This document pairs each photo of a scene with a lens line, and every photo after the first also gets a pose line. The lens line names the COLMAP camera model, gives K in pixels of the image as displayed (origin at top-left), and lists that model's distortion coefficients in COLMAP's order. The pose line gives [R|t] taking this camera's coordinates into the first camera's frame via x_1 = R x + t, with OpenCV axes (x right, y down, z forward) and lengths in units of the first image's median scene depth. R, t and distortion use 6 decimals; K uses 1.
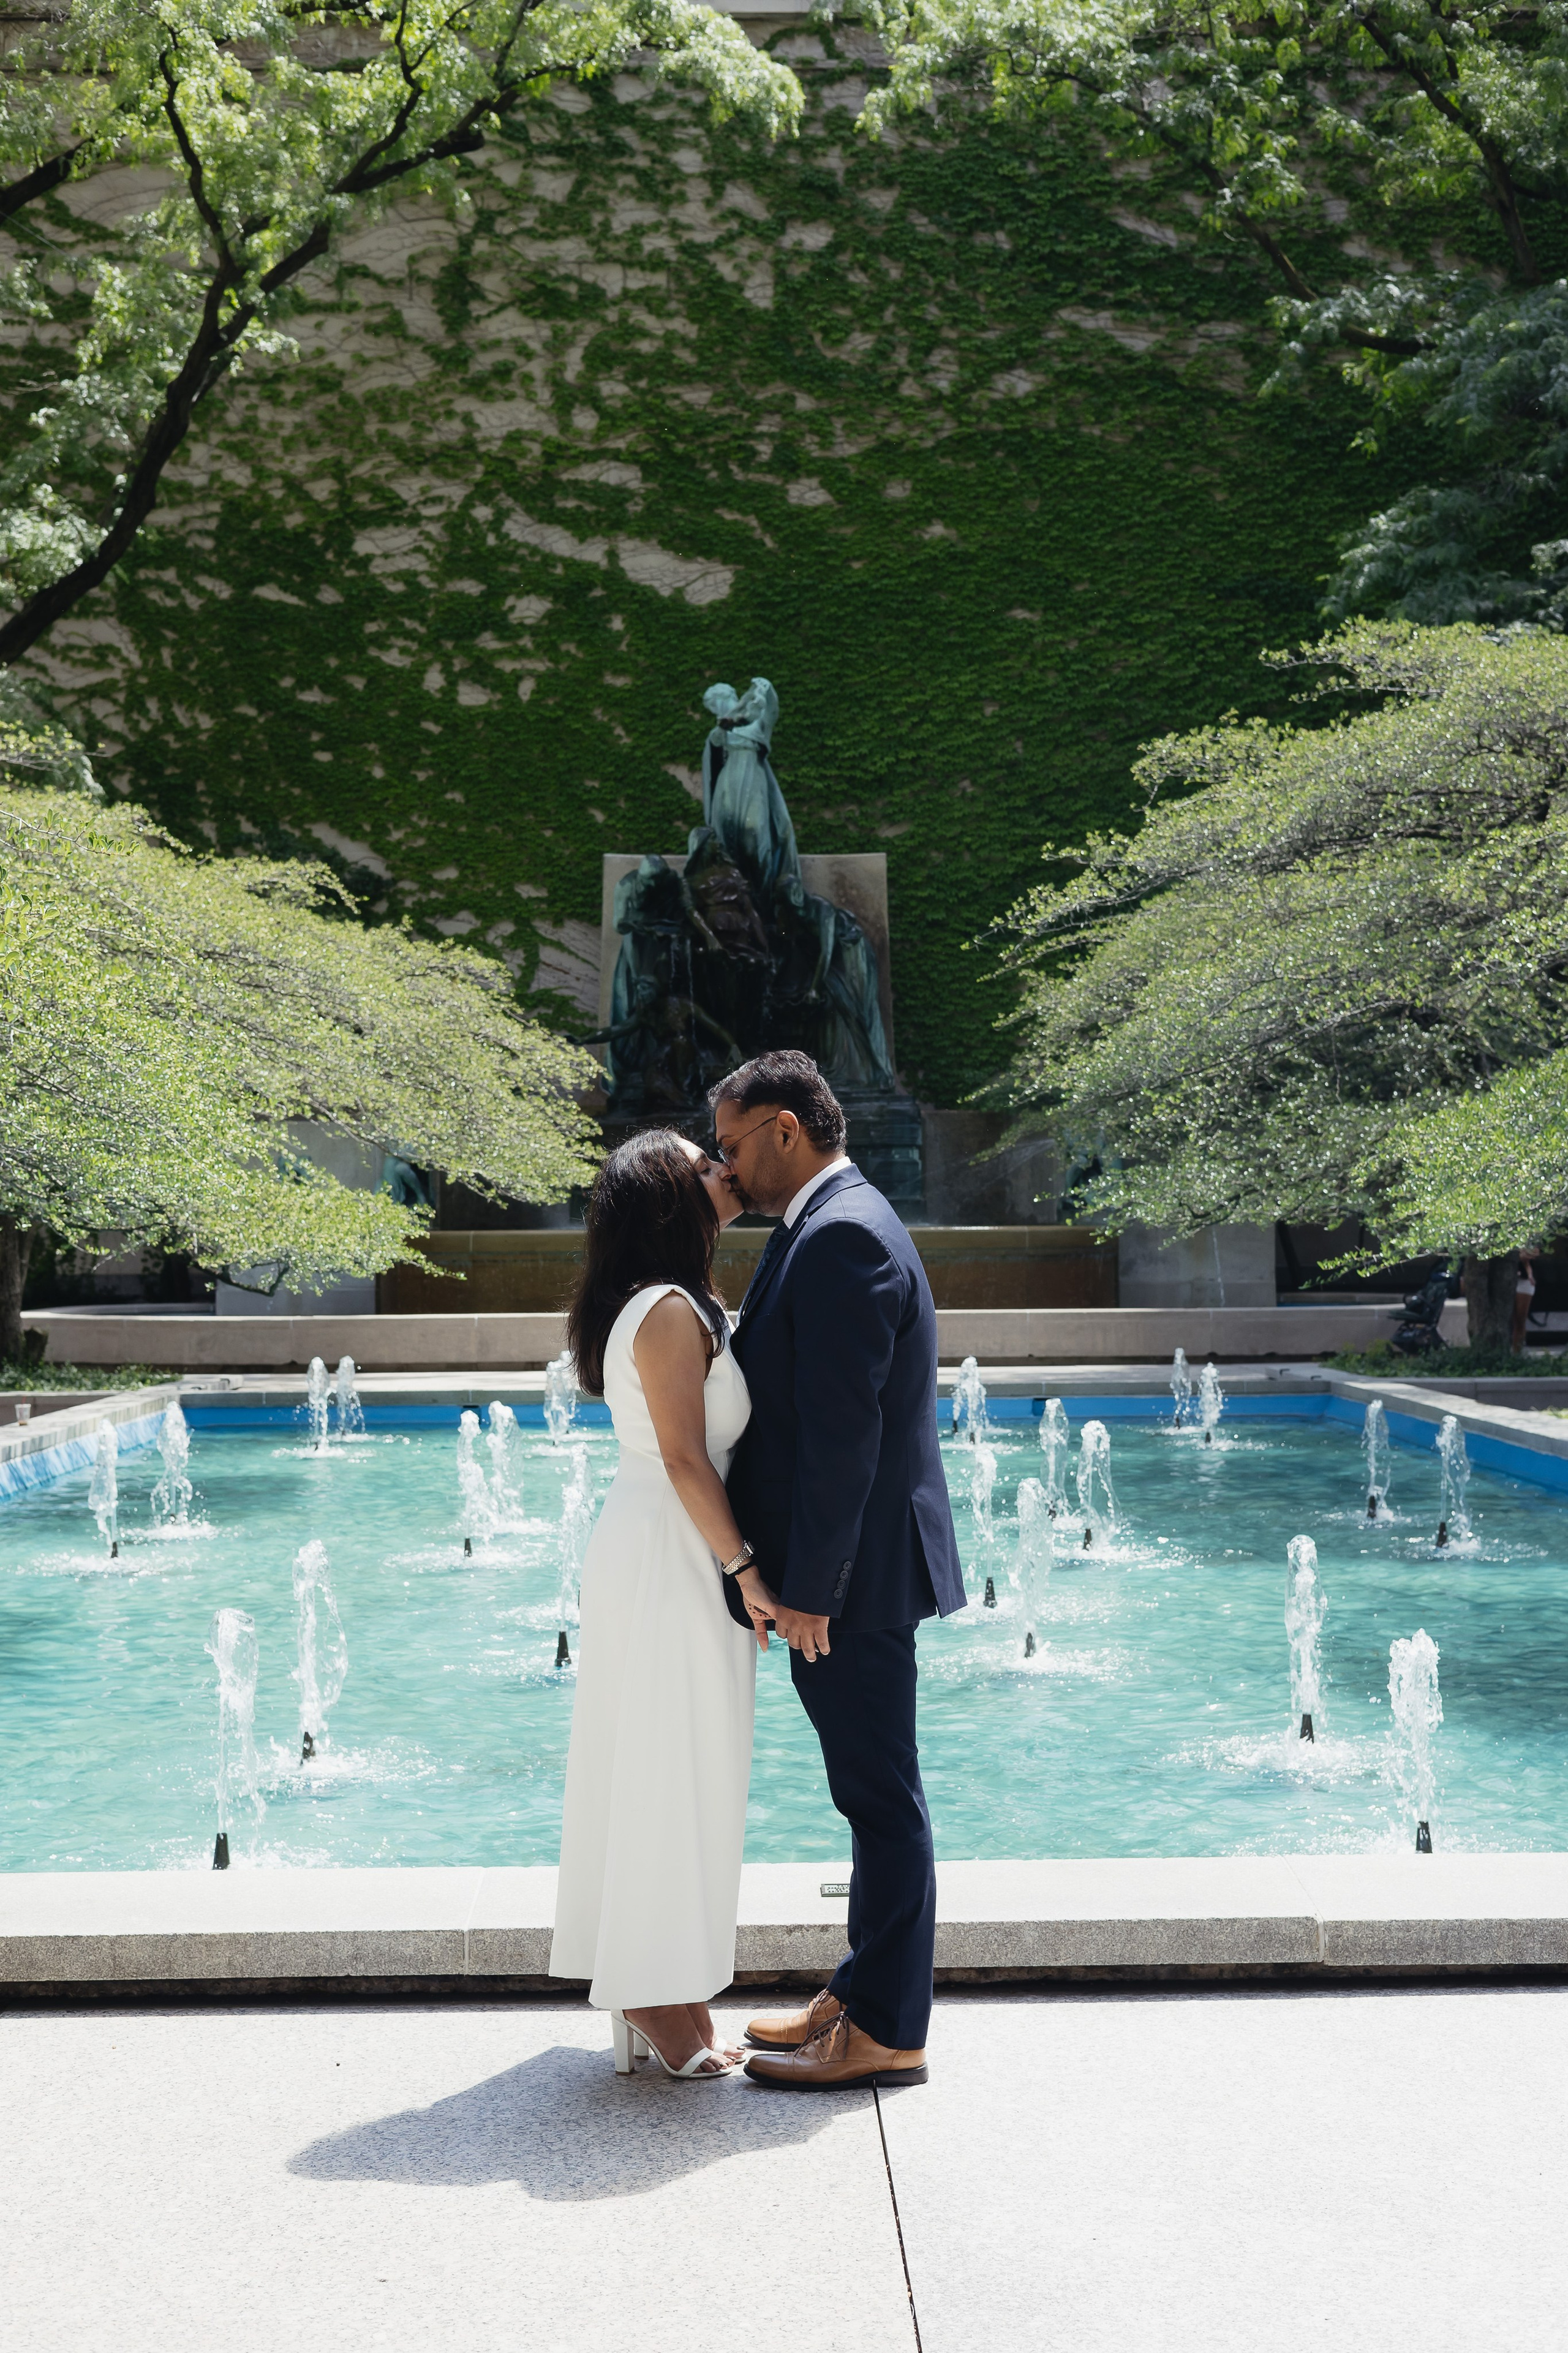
lens RADIAL K [[3396.7, 0, 784.0], [0, 3396.7, 1176.5], [0, 0, 1]] dist [0.010312, 0.074656]
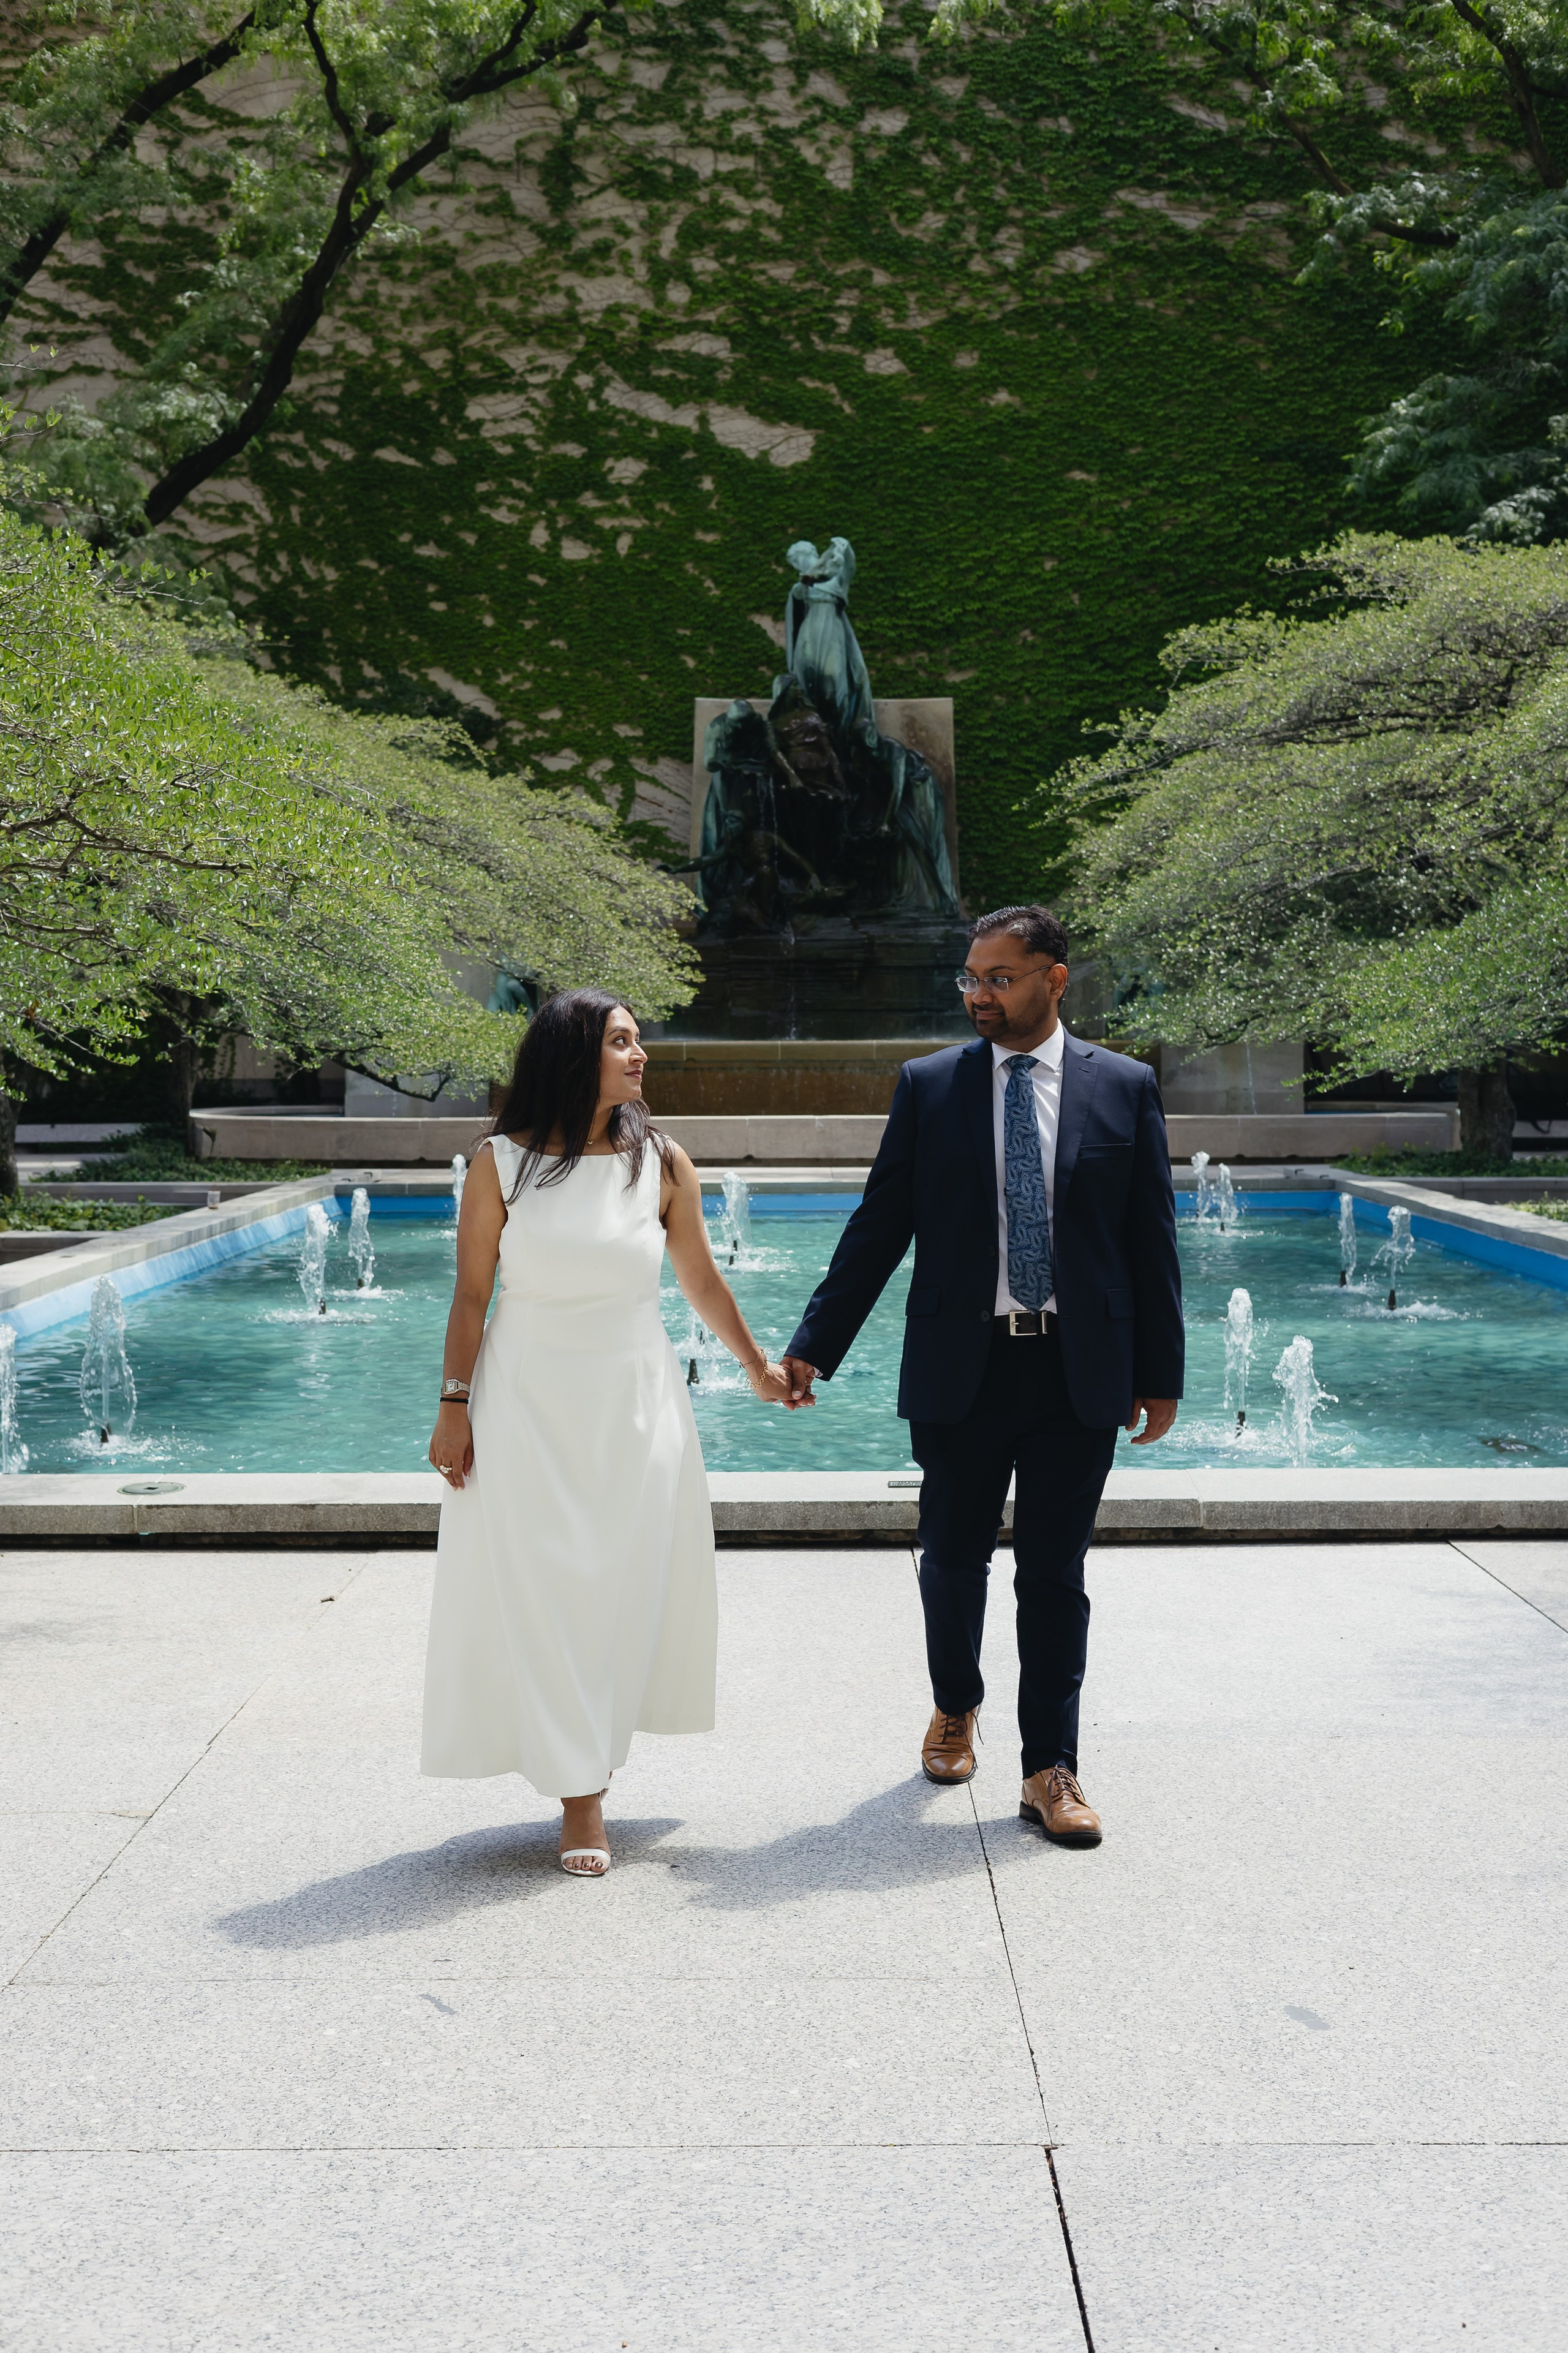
lens RADIAL K [[3344.3, 0, 796.0], [0, 3344.3, 1166.8], [0, 0, 1]] dist [0.018342, 0.024665]
pose [[0.999833, 0.005610, -0.017365, -0.000871], [-0.004645, 0.998469, 0.055117, -0.003451], [0.017648, -0.055027, 0.998329, -0.082903]]
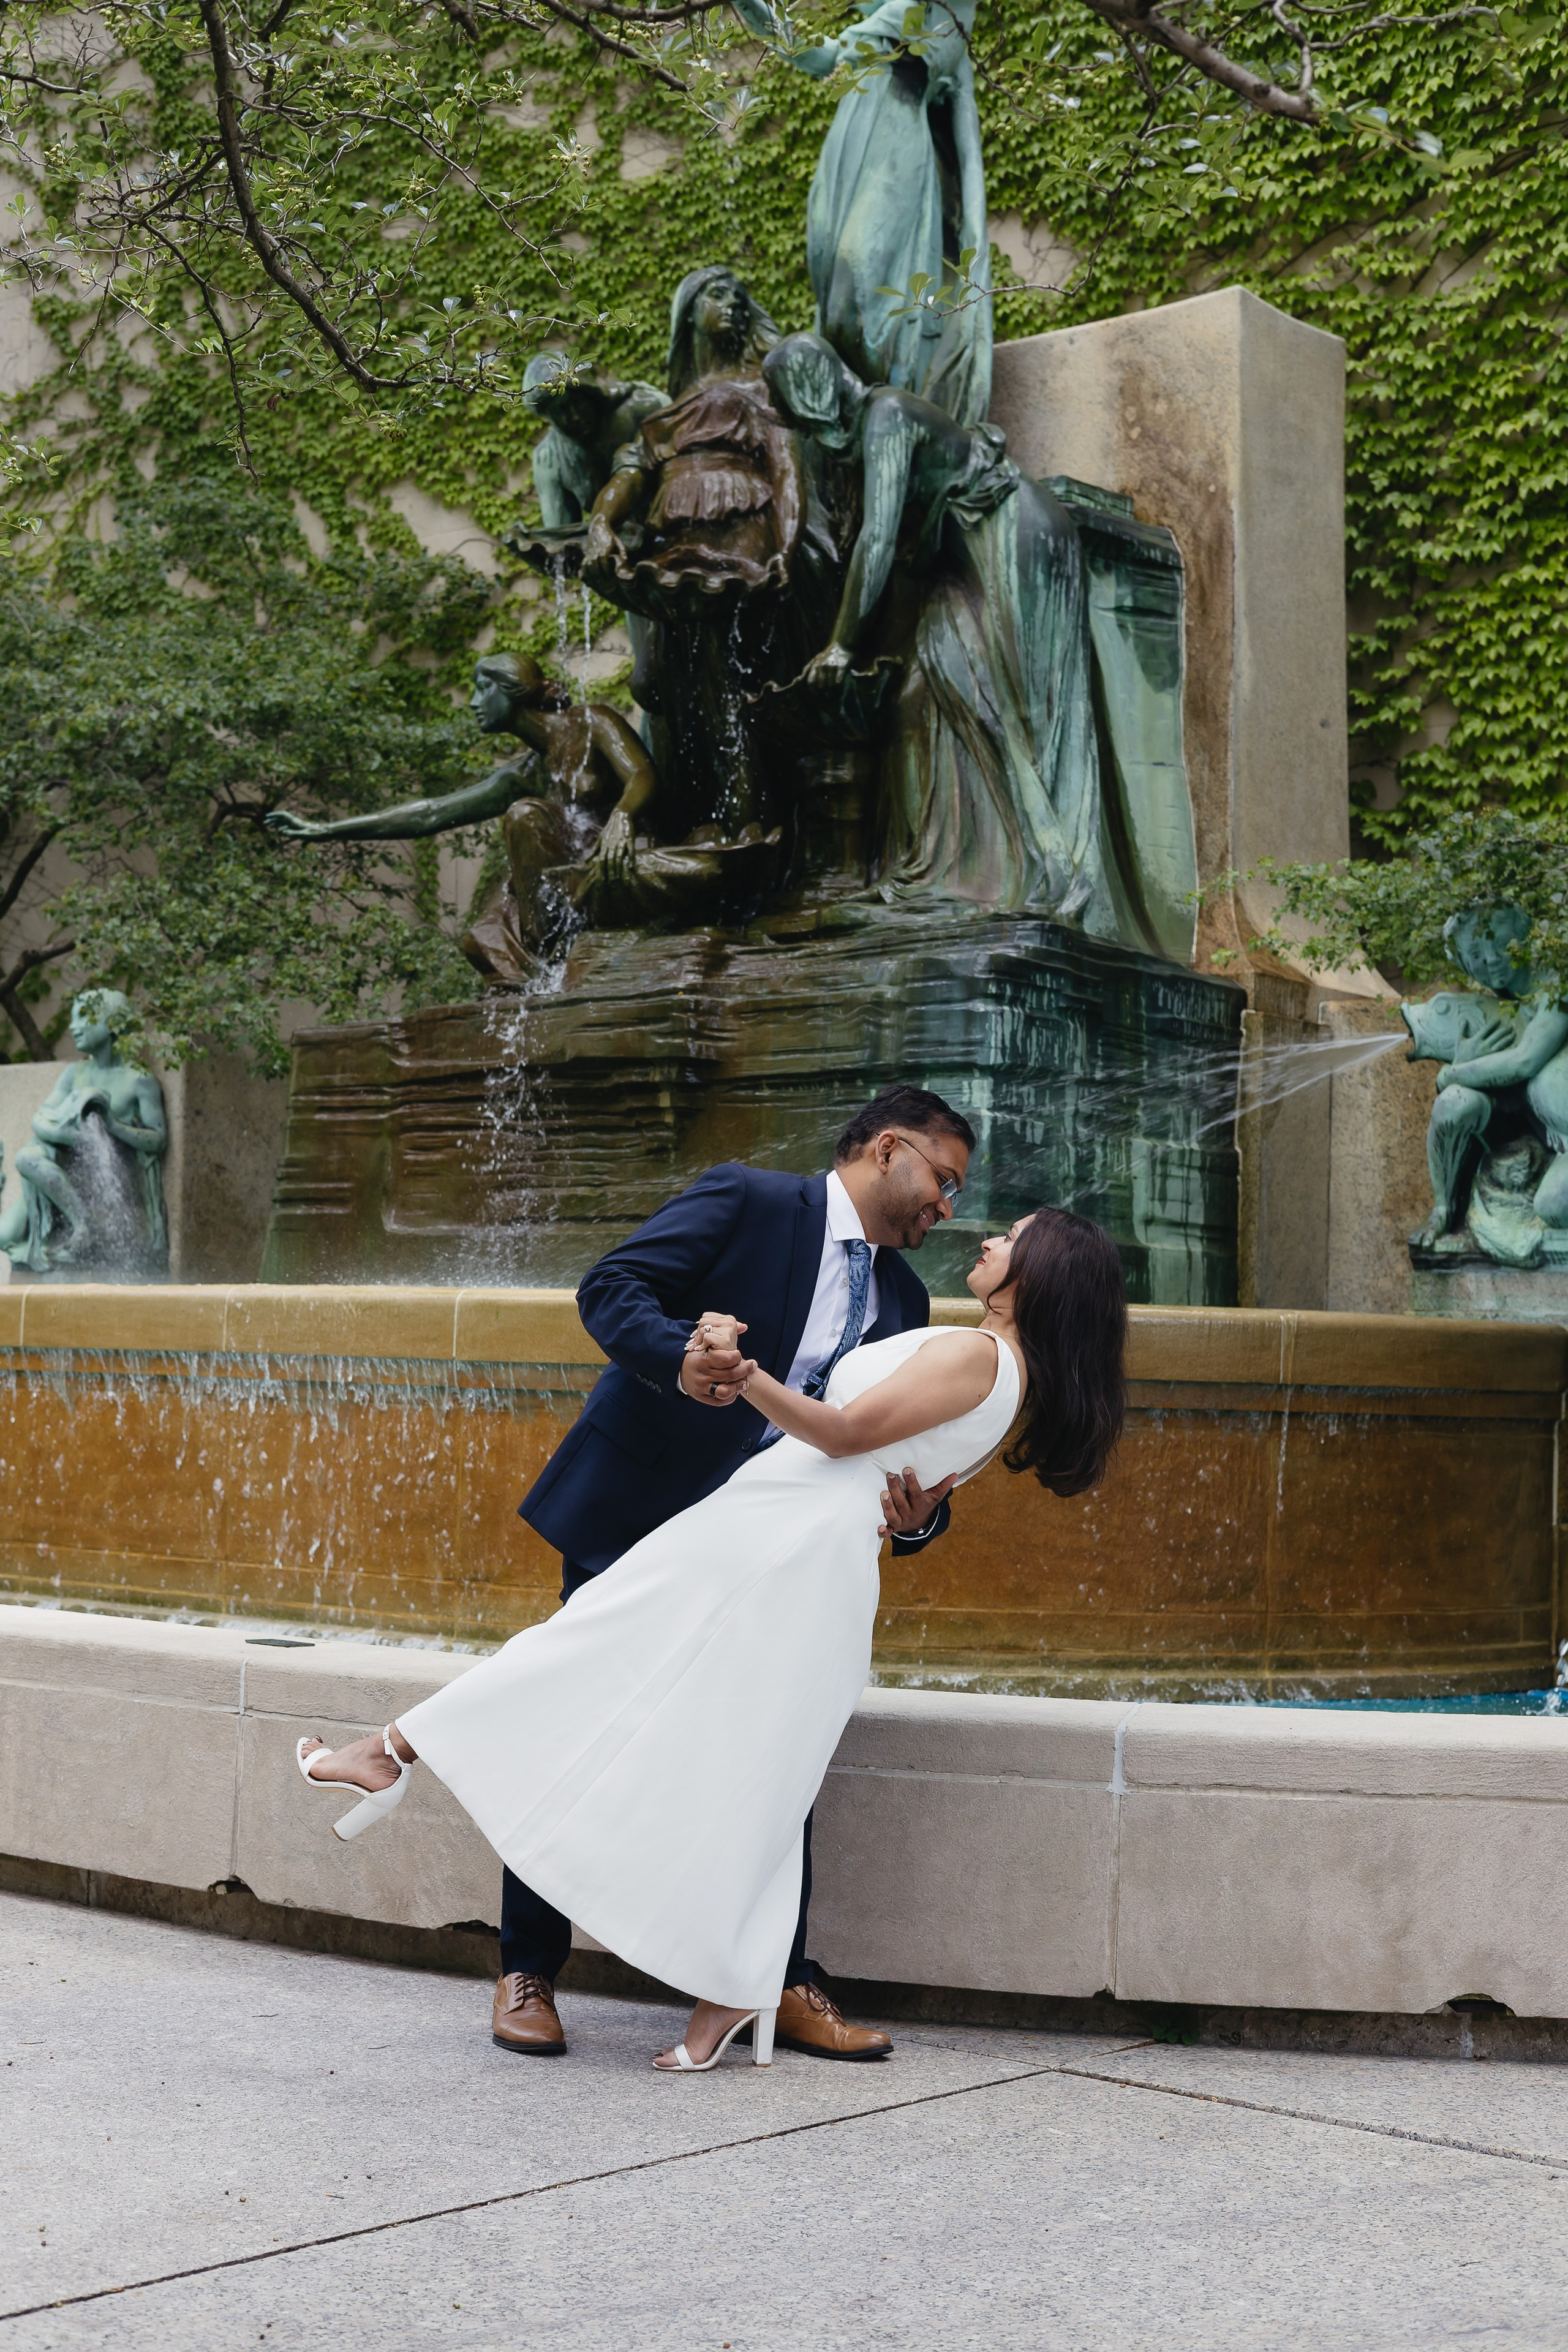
lens RADIAL K [[3300.2, 0, 802.6], [0, 3300.2, 1195.3], [0, 0, 1]] dist [0.015588, 0.040236]
pose [[0.755577, -0.008243, -0.655008, 0.214974], [-0.024651, 0.998855, -0.041006, 0.015527], [0.654596, 0.047130, 0.754508, 0.686742]]
